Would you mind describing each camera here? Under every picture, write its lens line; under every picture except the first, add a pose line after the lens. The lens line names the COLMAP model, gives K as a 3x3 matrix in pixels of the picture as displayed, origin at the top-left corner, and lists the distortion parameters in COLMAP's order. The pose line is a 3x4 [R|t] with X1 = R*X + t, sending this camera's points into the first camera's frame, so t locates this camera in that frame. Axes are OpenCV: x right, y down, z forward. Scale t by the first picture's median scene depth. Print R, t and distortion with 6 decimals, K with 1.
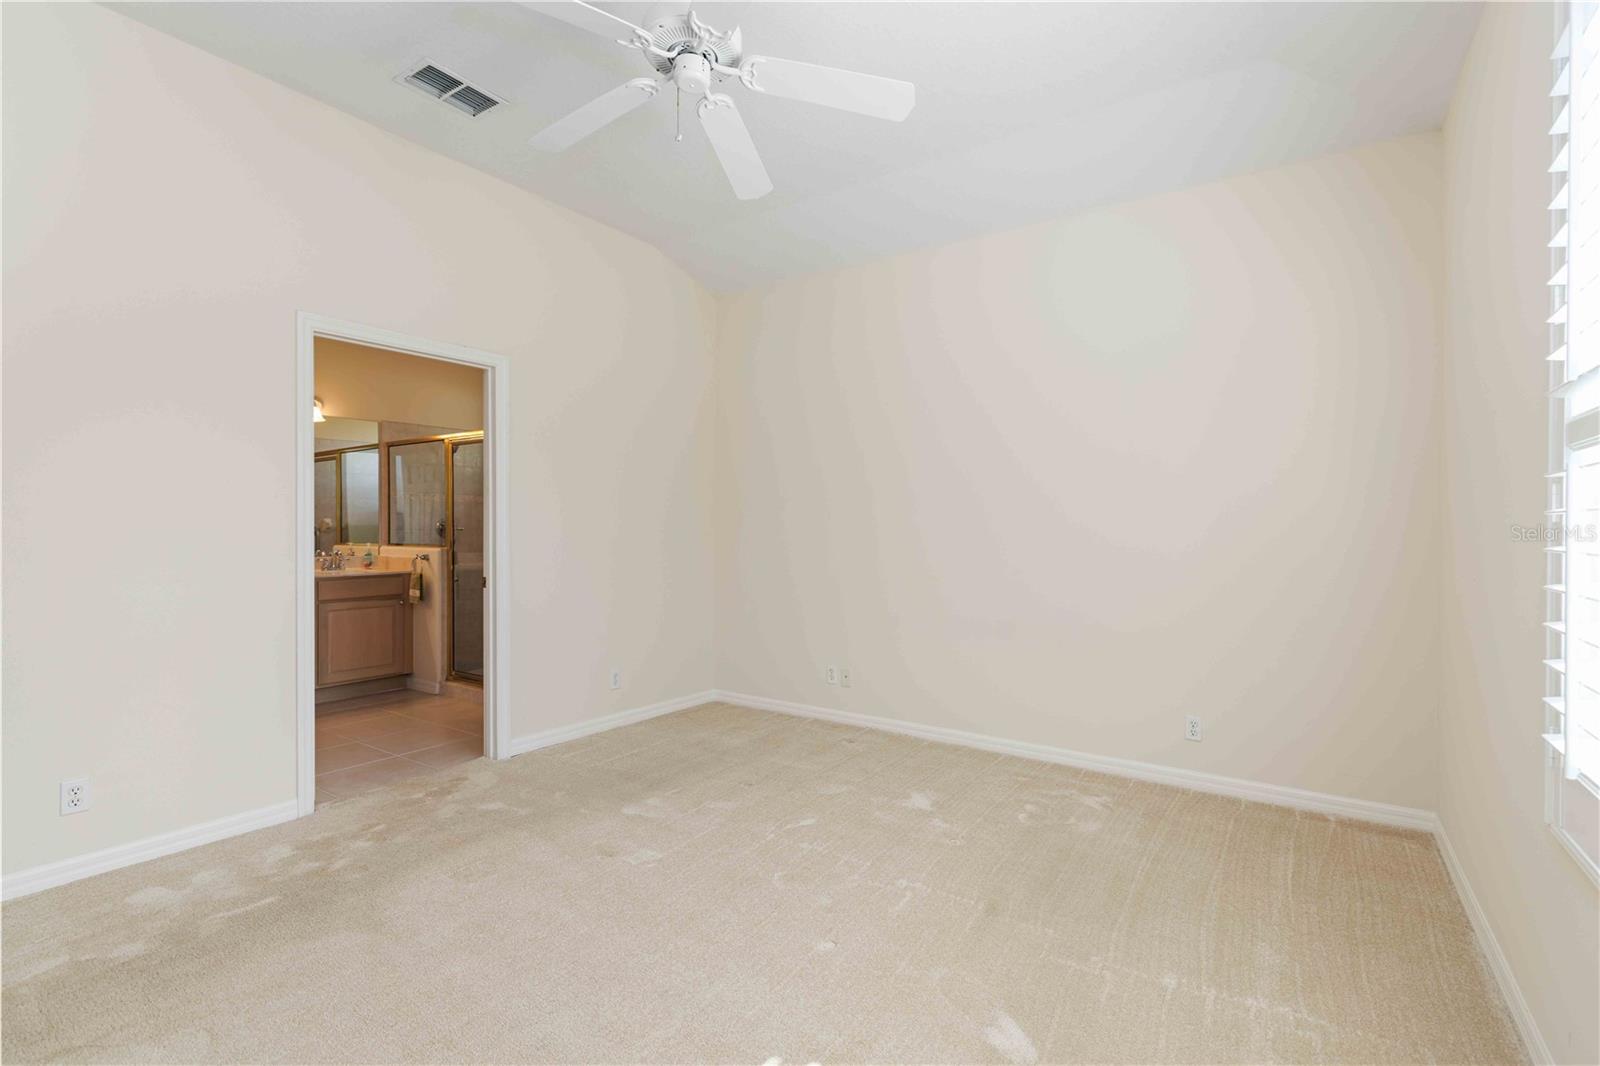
lens RADIAL K [[708.8, 0, 800.6], [0, 708.8, 527.2], [0, 0, 1]] dist [-0.000738, -0.000175]
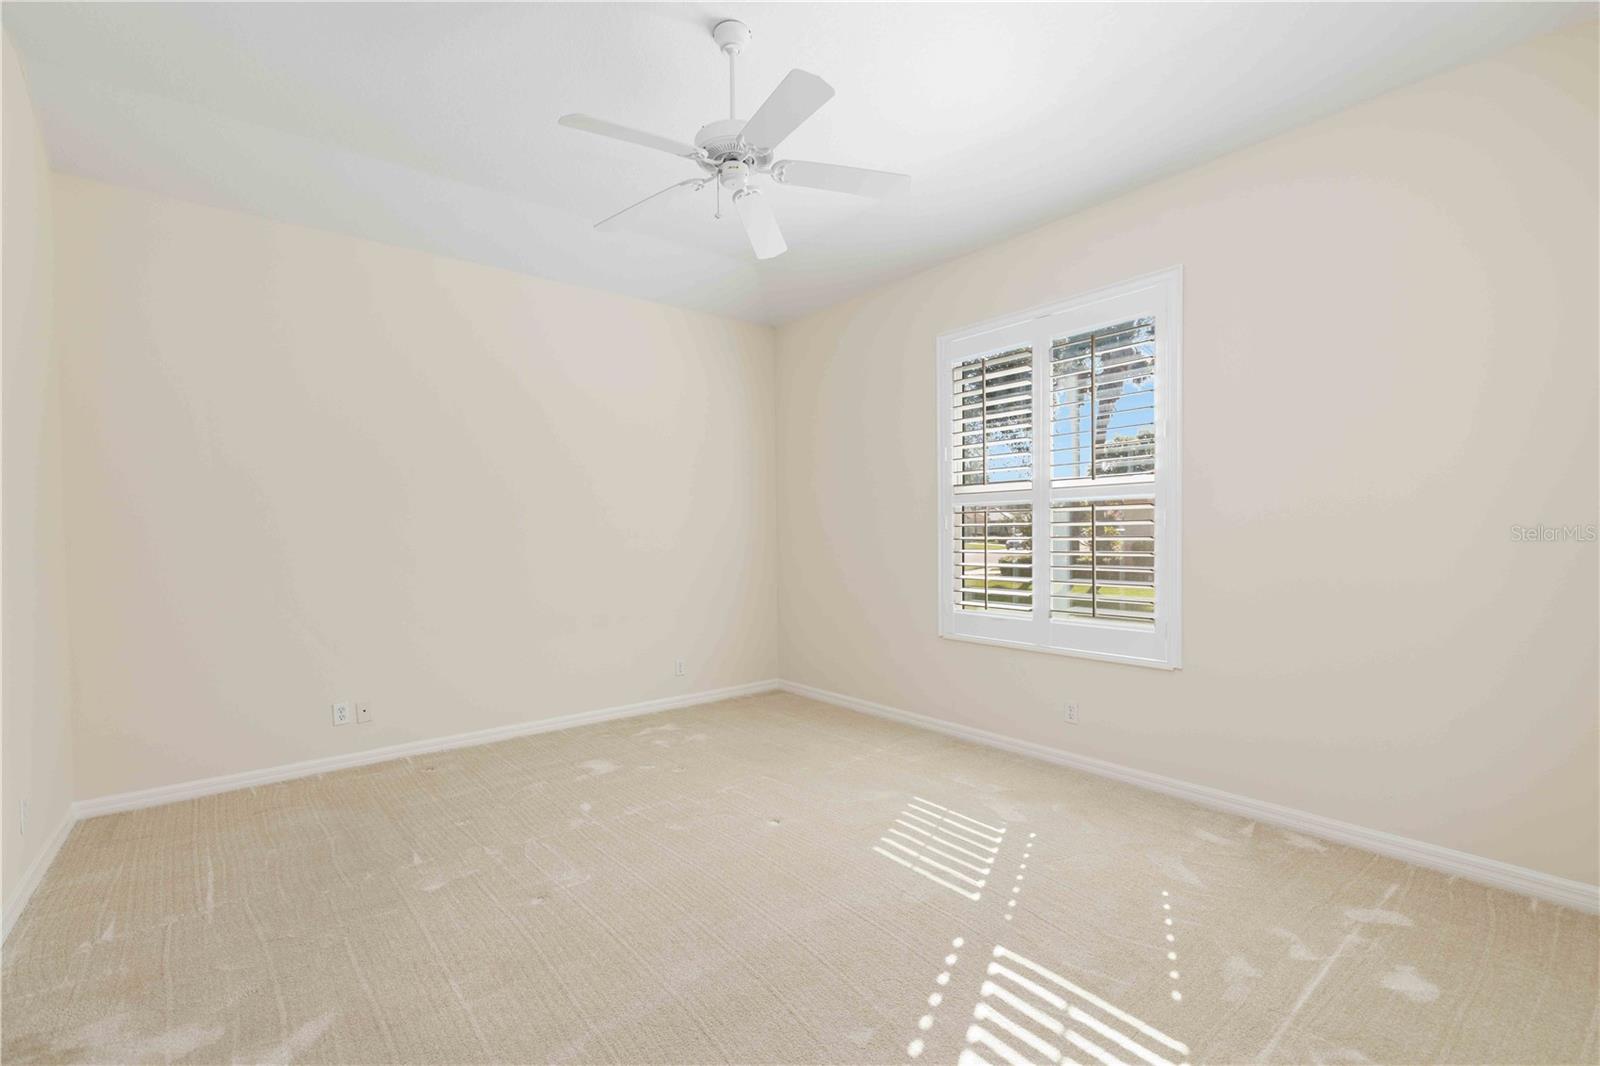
lens RADIAL K [[708.8, 0, 798.8], [0, 708.8, 531.1], [0, 0, 1]] dist [-0.000738, -0.000175]
pose [[0.302085, -0.008926, 0.953239, -0.654501], [0.019183, 0.999811, 0.003282, 0.001050], [-0.953088, 0.017295, 0.302199, 0.260567]]
